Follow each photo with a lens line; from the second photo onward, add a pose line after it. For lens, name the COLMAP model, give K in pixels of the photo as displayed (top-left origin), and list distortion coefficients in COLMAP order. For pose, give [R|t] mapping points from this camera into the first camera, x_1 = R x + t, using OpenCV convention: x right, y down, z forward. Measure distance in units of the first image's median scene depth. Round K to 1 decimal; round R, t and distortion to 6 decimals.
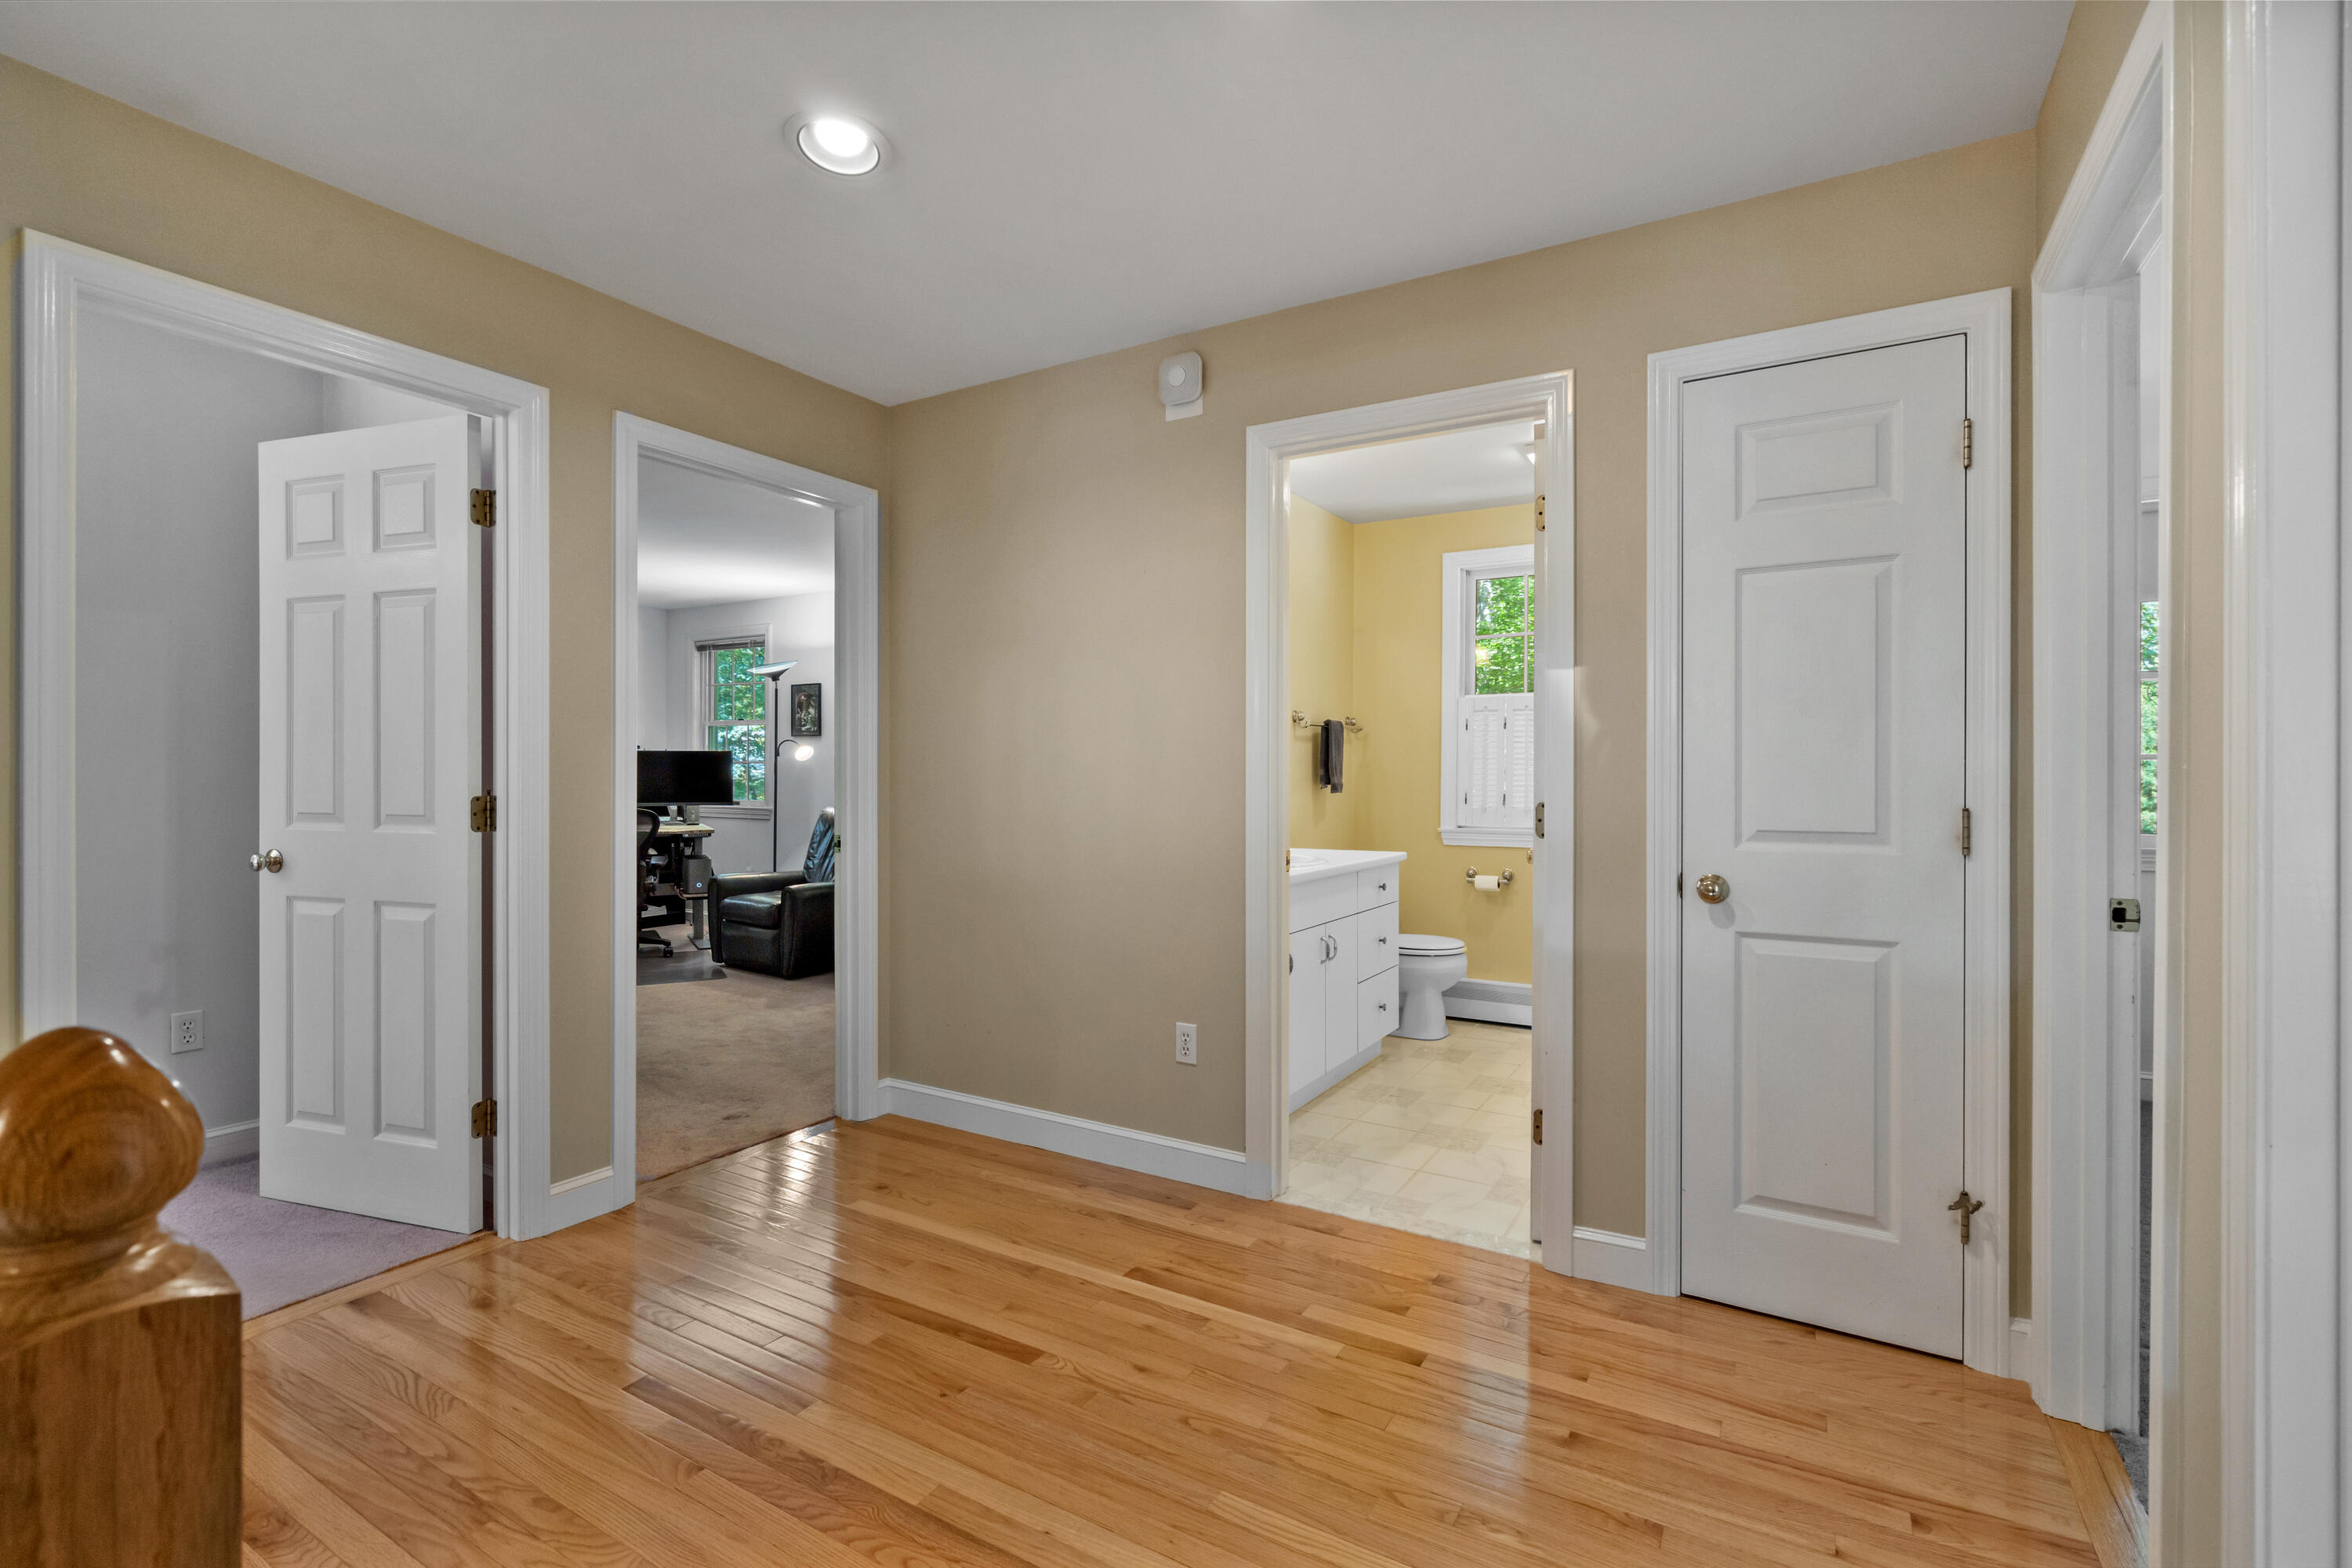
lens RADIAL K [[1063.4, 0, 1182.3], [0, 1063.4, 774.4], [0, 0, 1]] dist [0.000331, 0.000284]
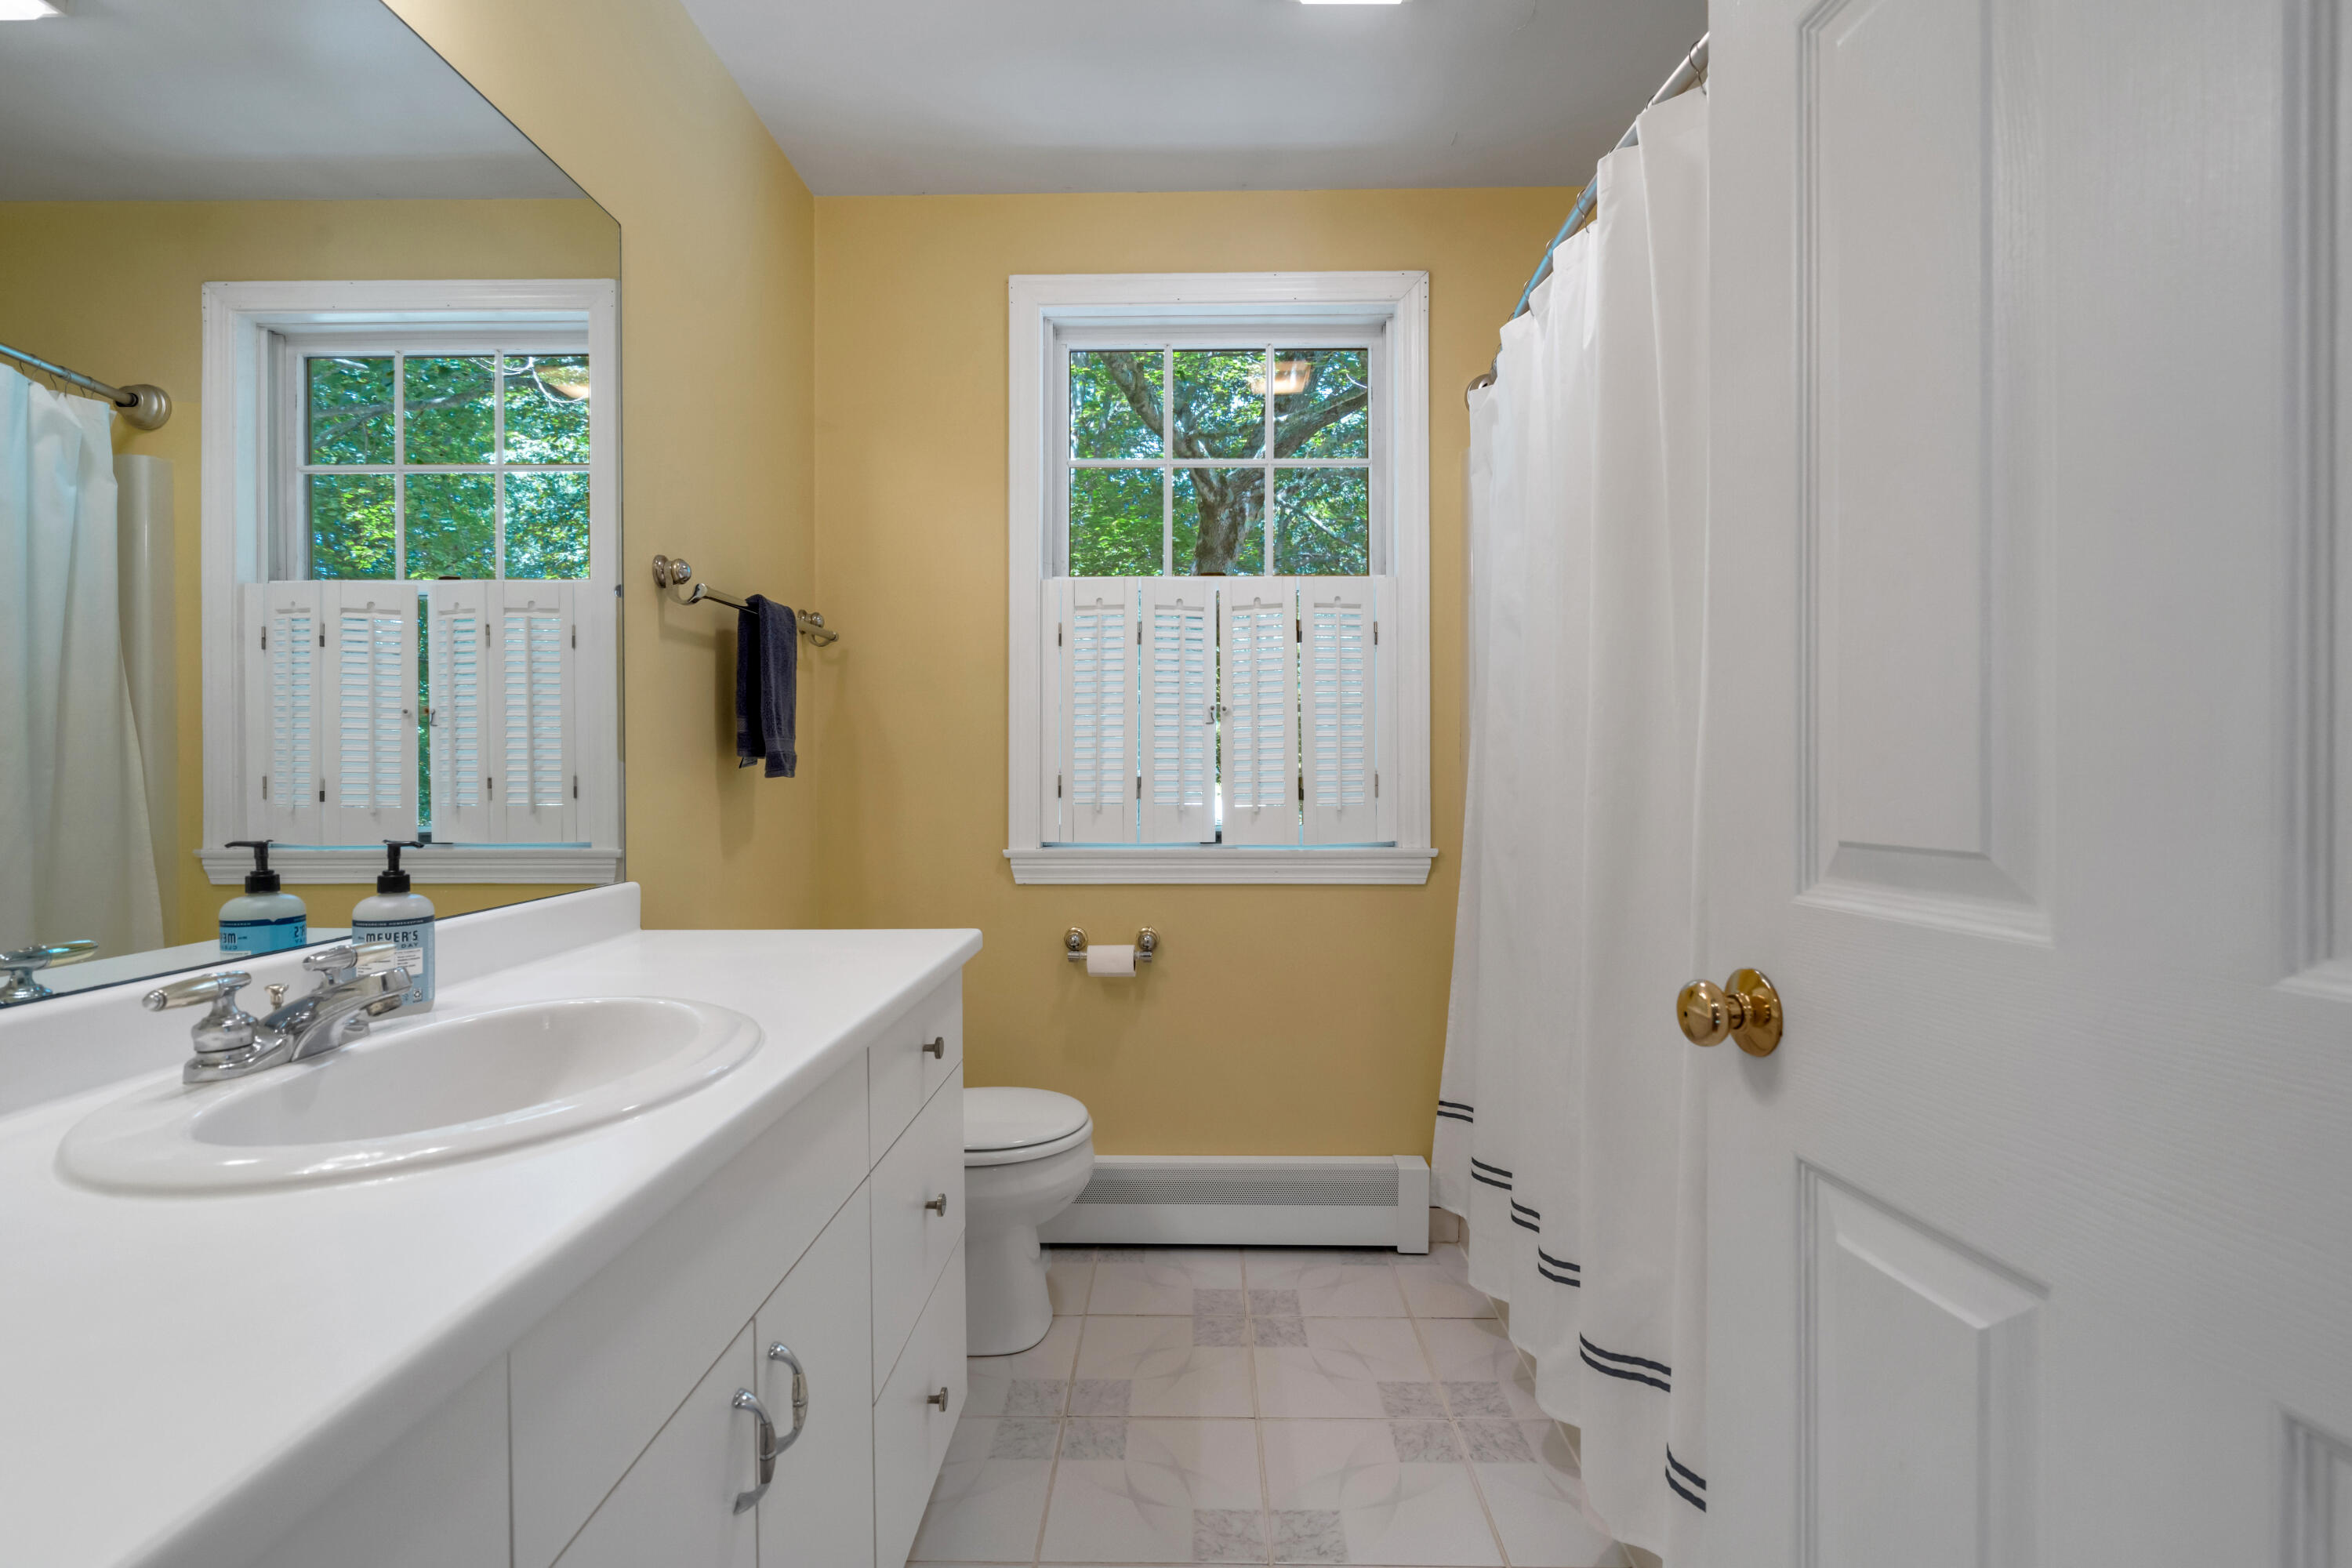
lens RADIAL K [[1063.4, 0, 1182.3], [0, 1063.4, 774.4], [0, 0, 1]] dist [0.000331, 0.000284]
pose [[0.869285, -0.008812, 0.494233, 0.058103], [0.005514, 0.999952, 0.008131, 0.010382], [-0.494281, -0.004343, 0.869292, 0.428130]]
